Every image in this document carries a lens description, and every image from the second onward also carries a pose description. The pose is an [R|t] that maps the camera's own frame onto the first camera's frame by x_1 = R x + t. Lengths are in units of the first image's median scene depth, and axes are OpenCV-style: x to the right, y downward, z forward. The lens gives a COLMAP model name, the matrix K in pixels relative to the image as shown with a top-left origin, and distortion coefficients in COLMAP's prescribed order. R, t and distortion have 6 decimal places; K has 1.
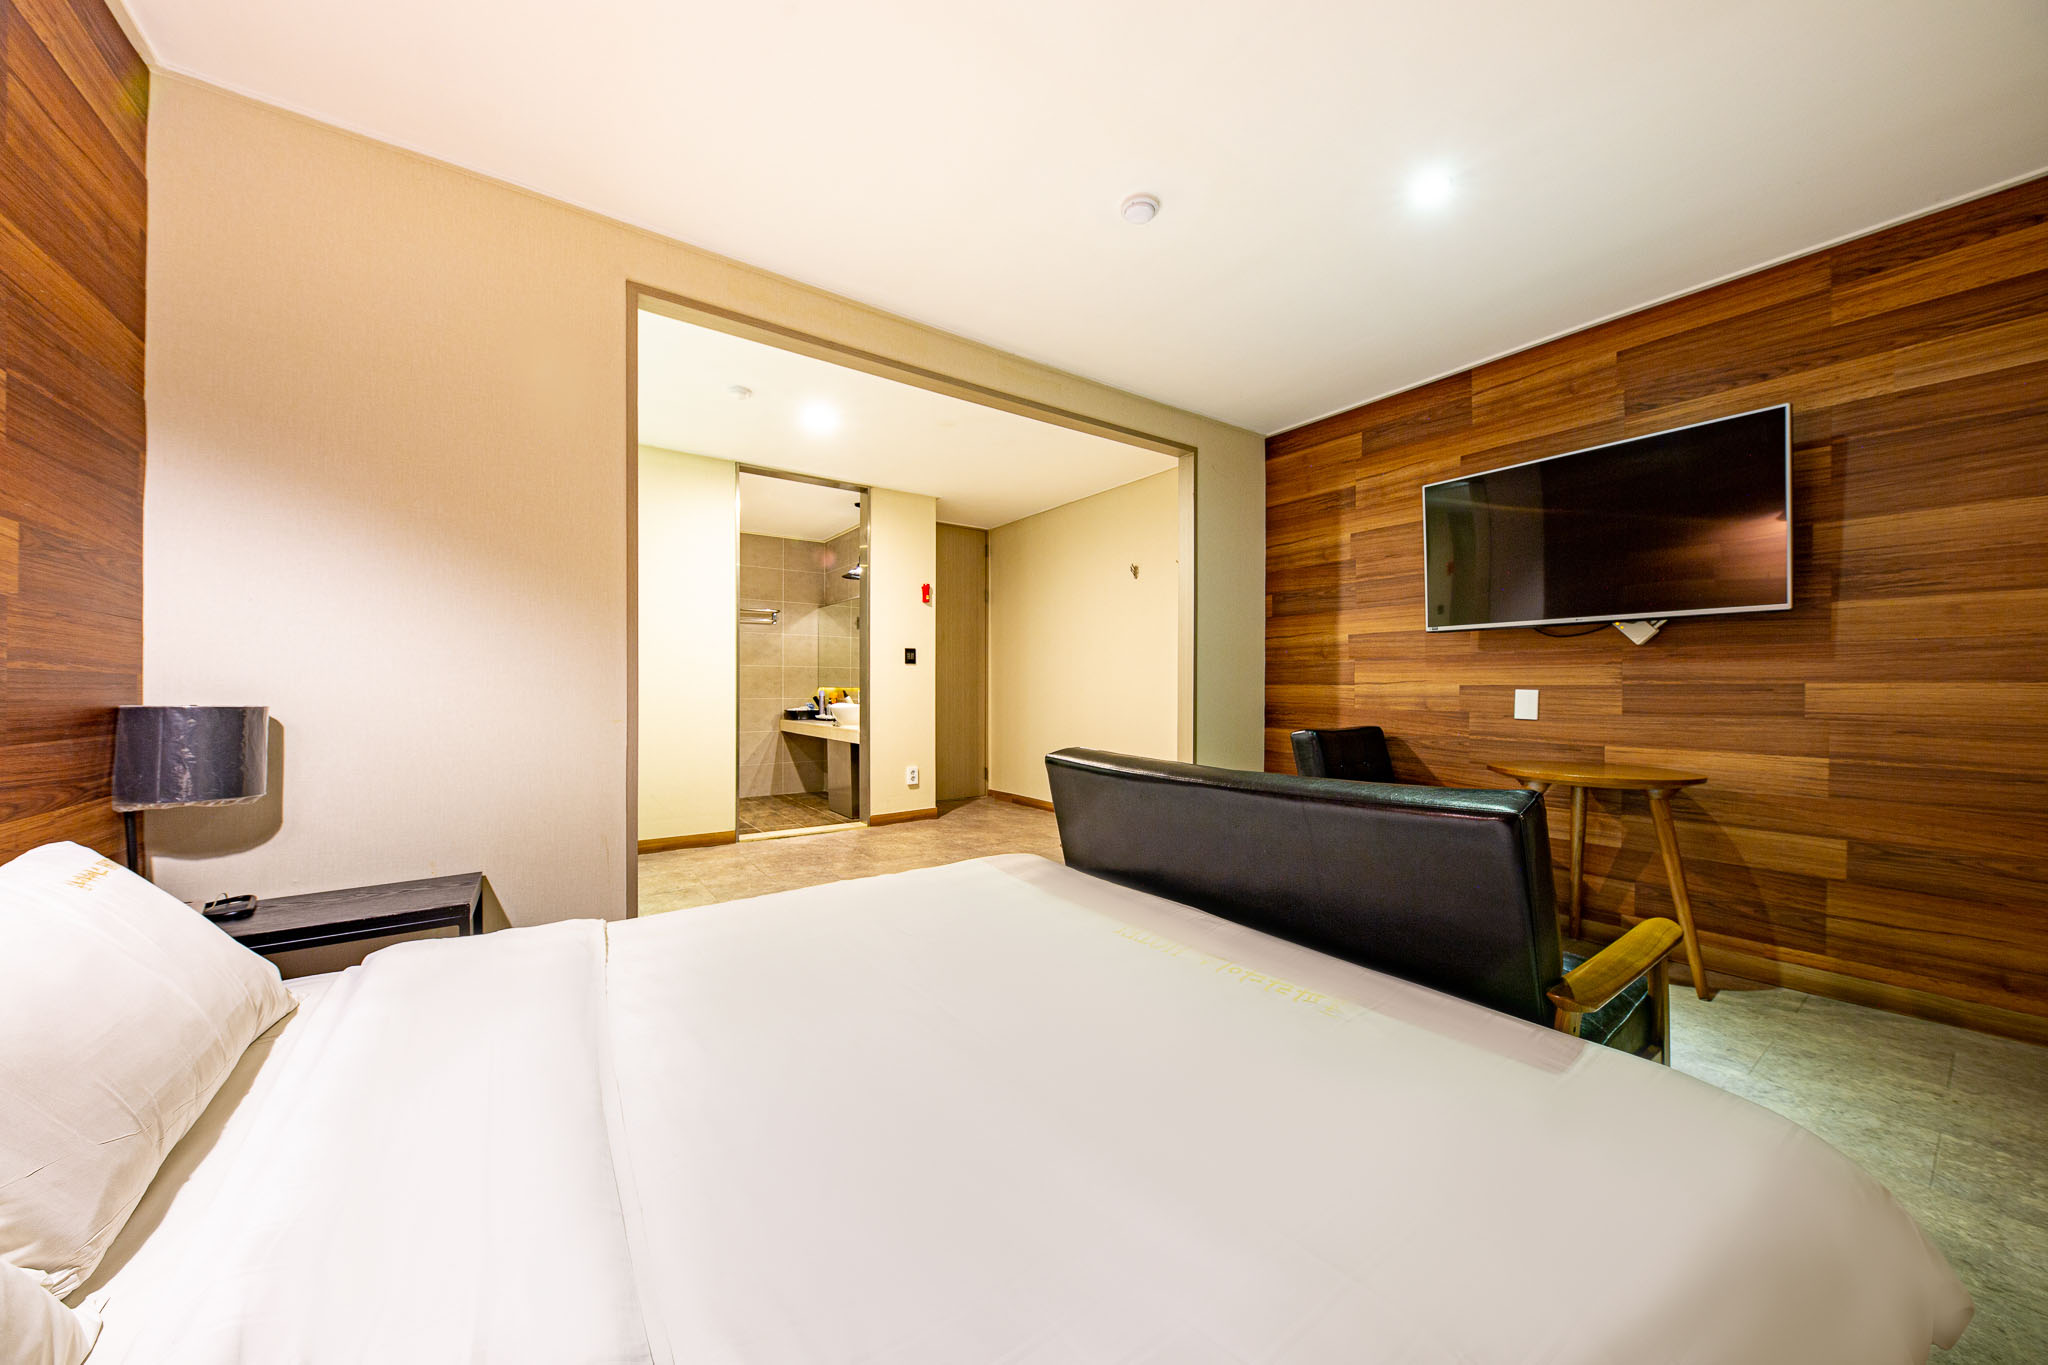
lens RADIAL K [[708.6, 0, 1023.3], [0, 708.6, 690.7], [0, 0, 1]] dist [0.011579, -0.005166]
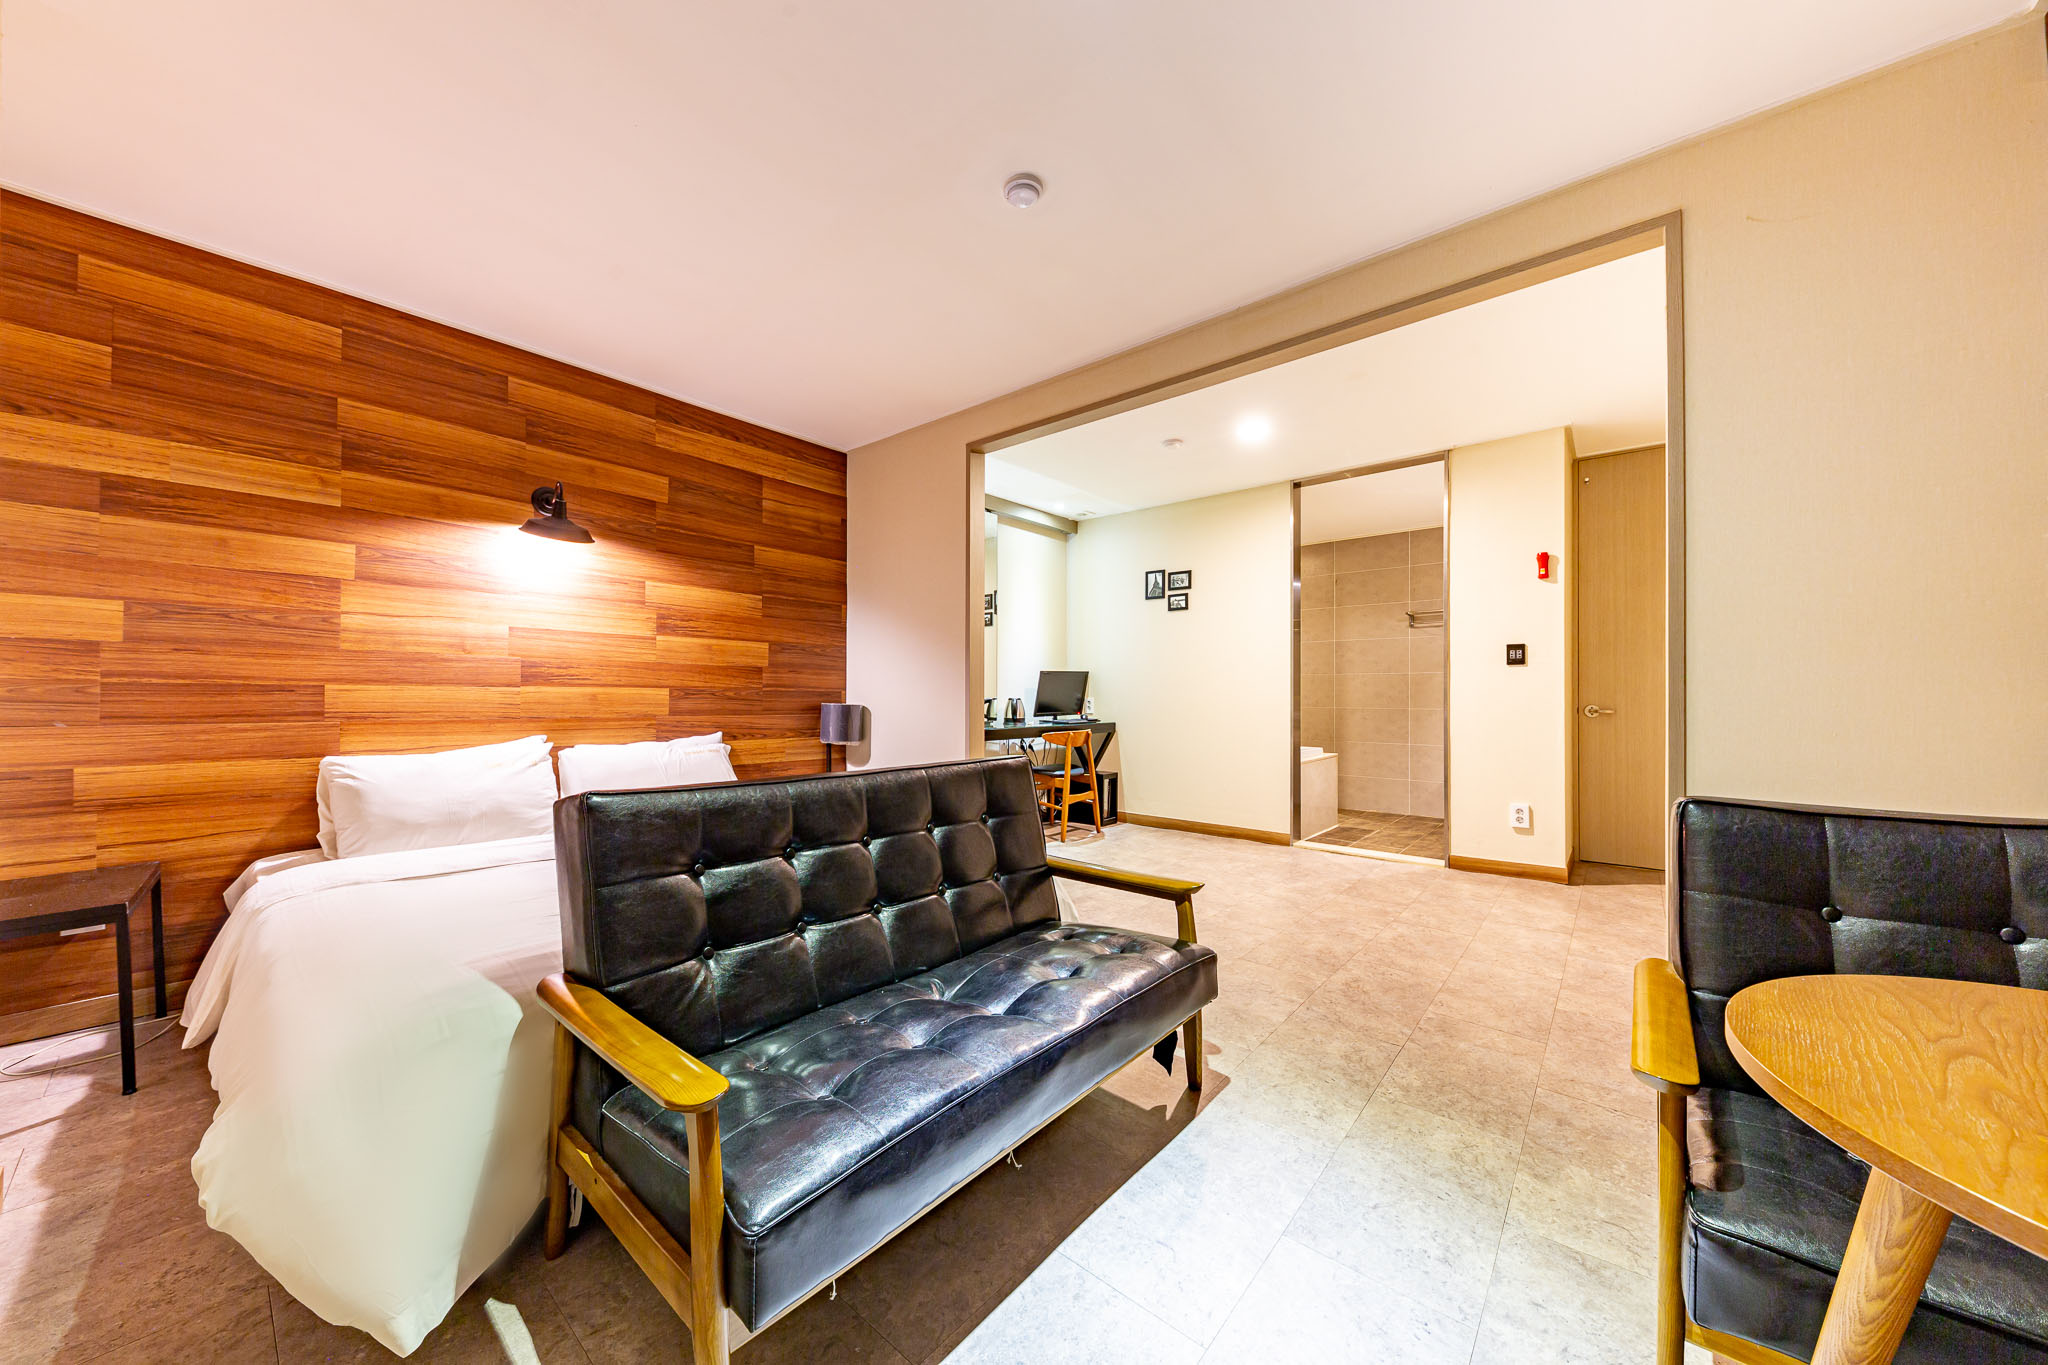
lens RADIAL K [[708.6, 0, 1023.3], [0, 708.6, 690.7], [0, 0, 1]] dist [0.011579, -0.005166]
pose [[0.247212, -0.012151, -0.968885, 0.453005], [-0.004673, 0.999895, -0.013732, 0.001984], [0.968950, 0.007922, 0.247129, 0.322543]]
